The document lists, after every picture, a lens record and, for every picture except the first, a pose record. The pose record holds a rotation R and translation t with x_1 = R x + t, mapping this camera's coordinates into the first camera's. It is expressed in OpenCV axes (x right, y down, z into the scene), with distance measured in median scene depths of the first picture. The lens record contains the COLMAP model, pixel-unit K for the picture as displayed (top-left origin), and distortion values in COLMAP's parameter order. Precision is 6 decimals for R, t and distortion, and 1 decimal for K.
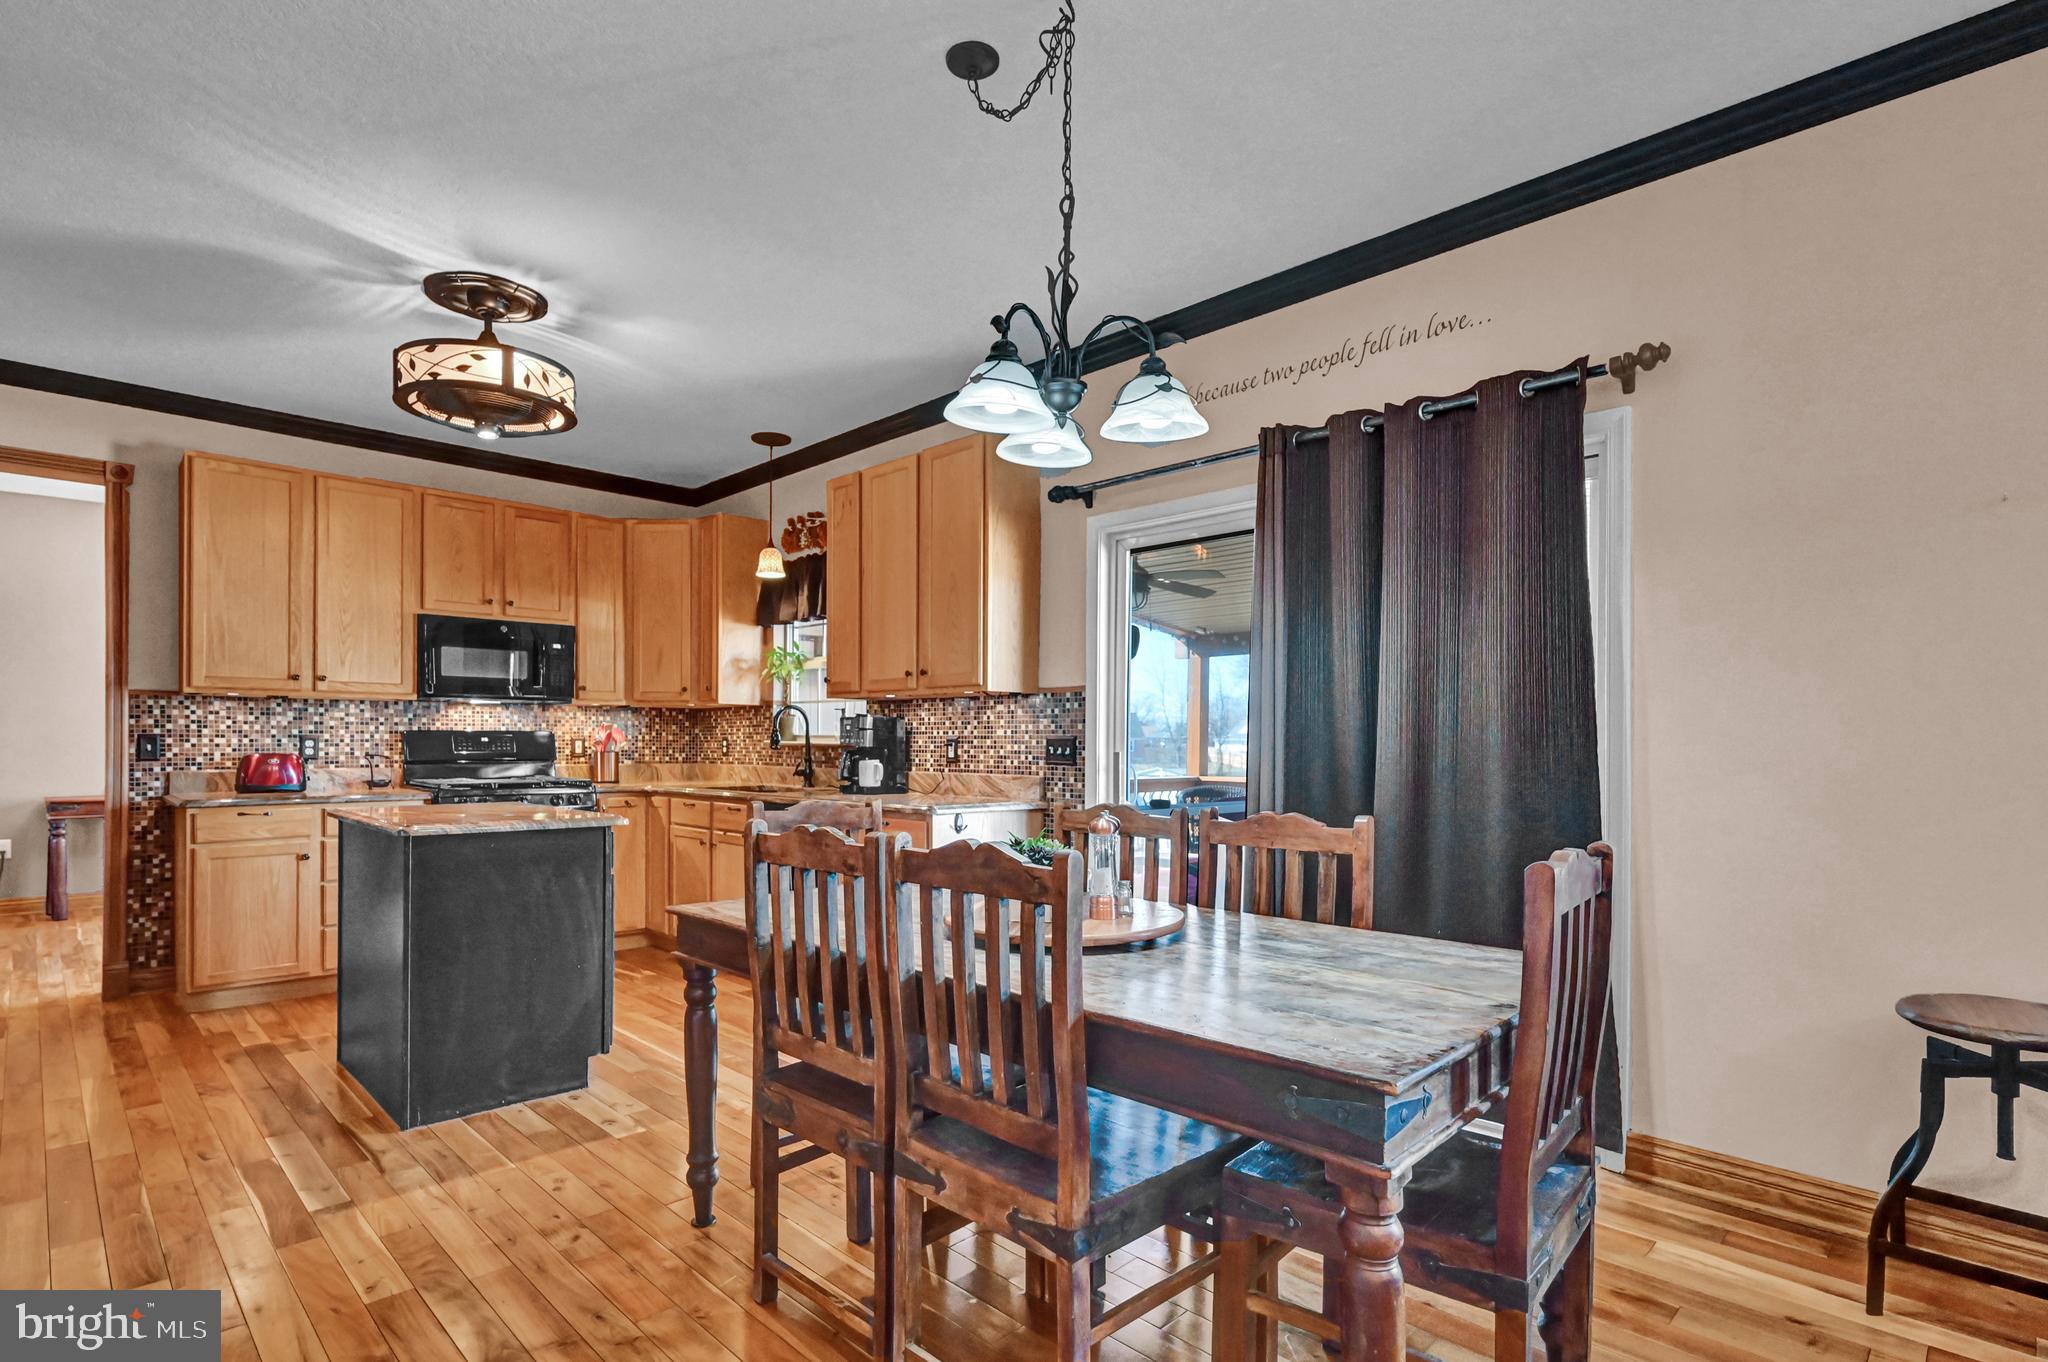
lens RADIAL K [[1018.0, 0, 1019.9], [0, 1018.0, 720.8], [0, 0, 1]] dist [-0.002727, -0.000301]
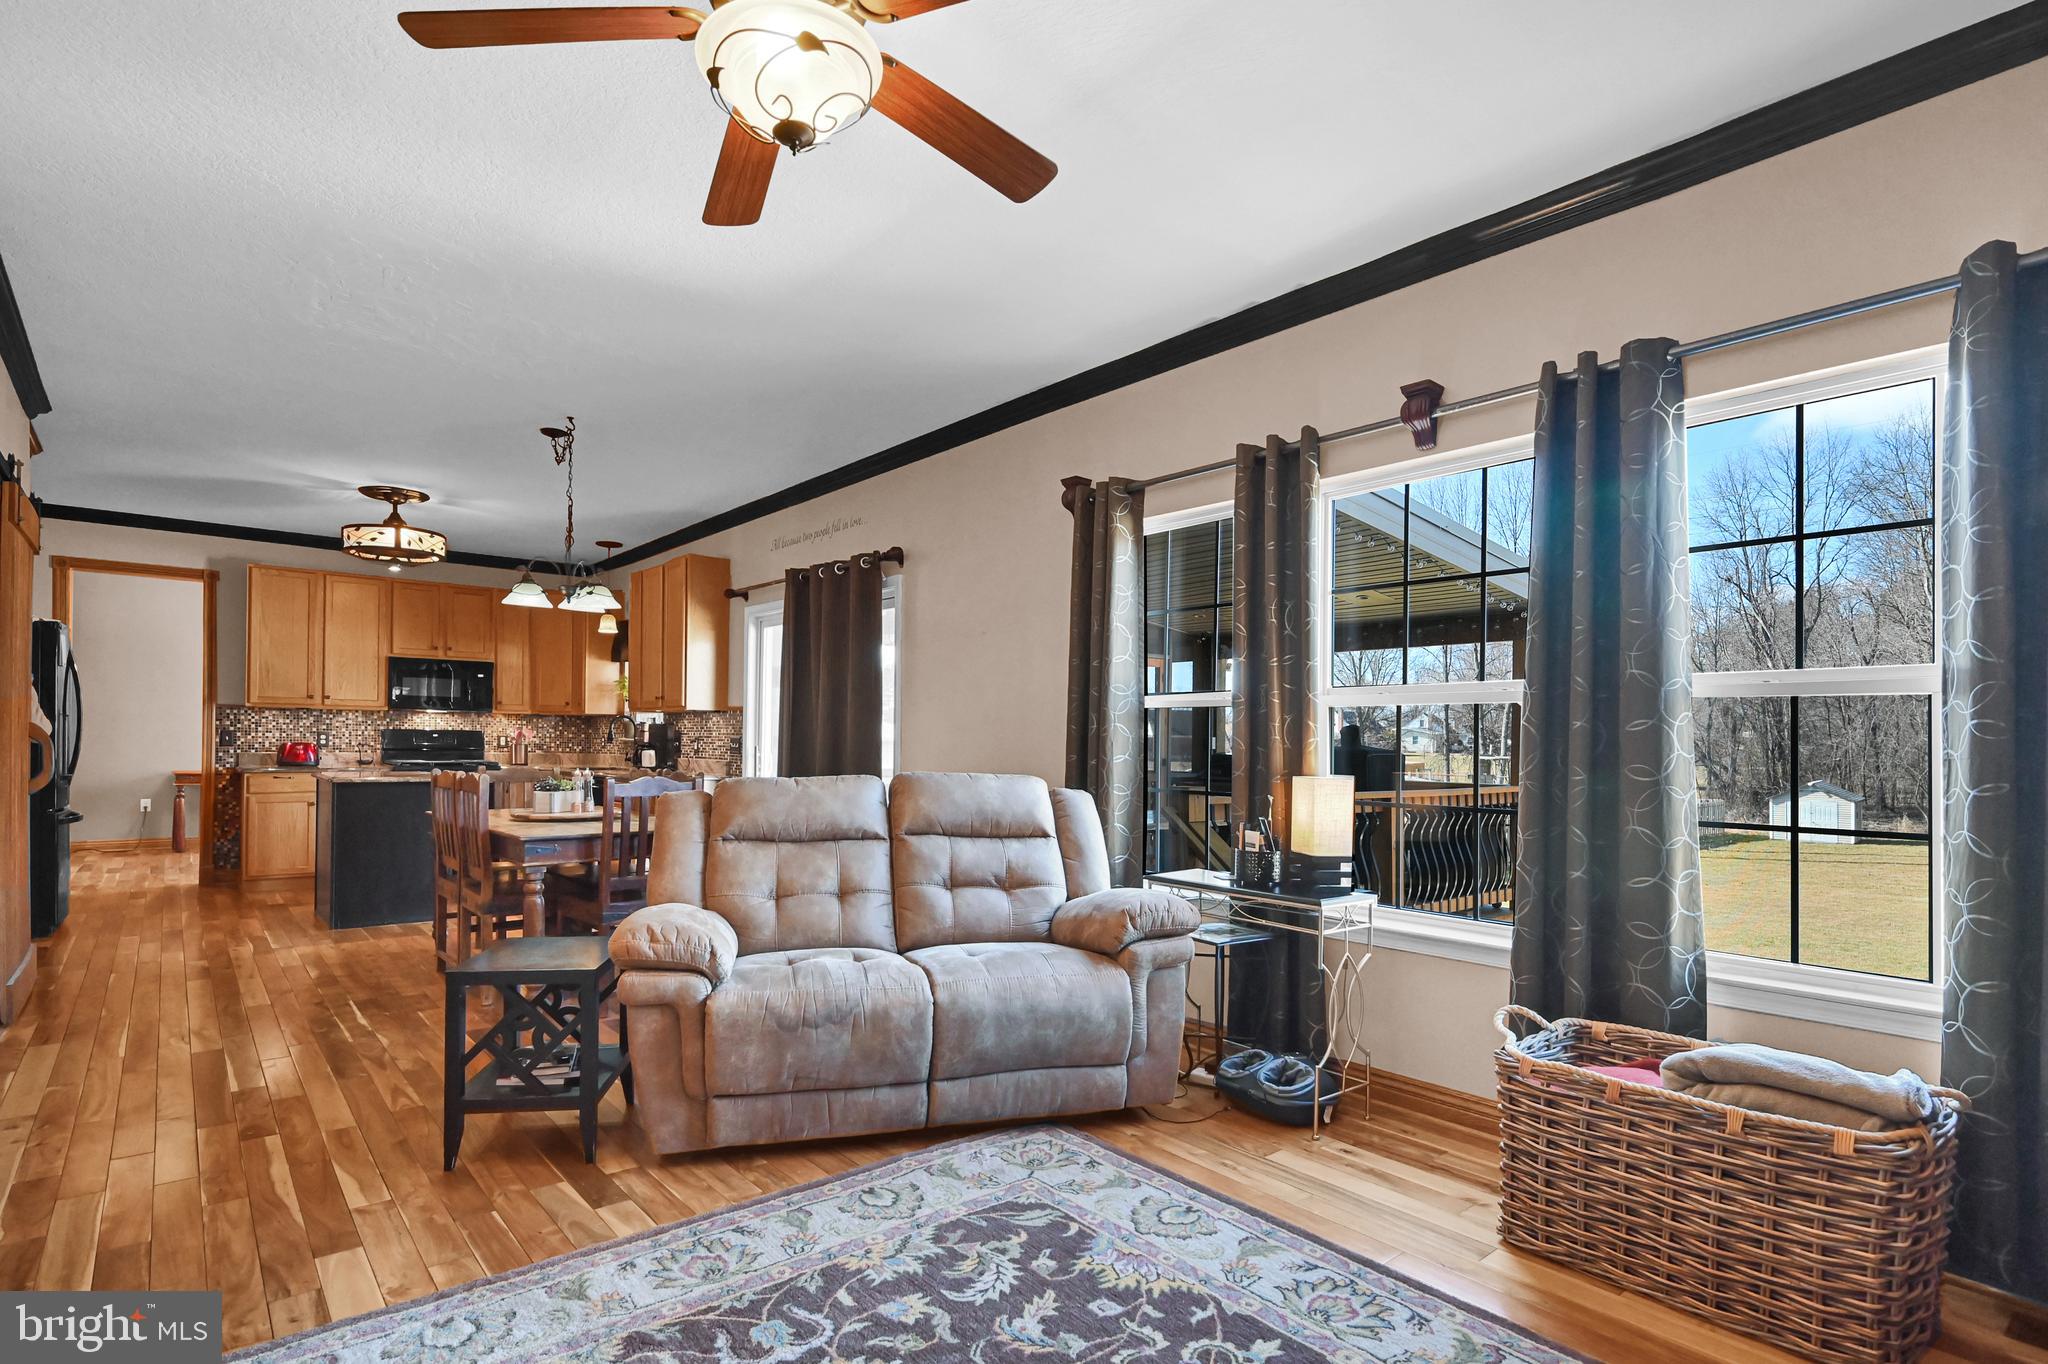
lens RADIAL K [[1034.3, 0, 1027.9], [0, 1034.3, 722.6], [0, 0, 1]] dist [0.002186, 0.000194]
pose [[0.996563, 0.008943, -0.082355, 0.588089], [-0.008909, 0.999960, 0.000785, -0.012343], [0.082359, -0.000049, 0.996603, -0.583121]]
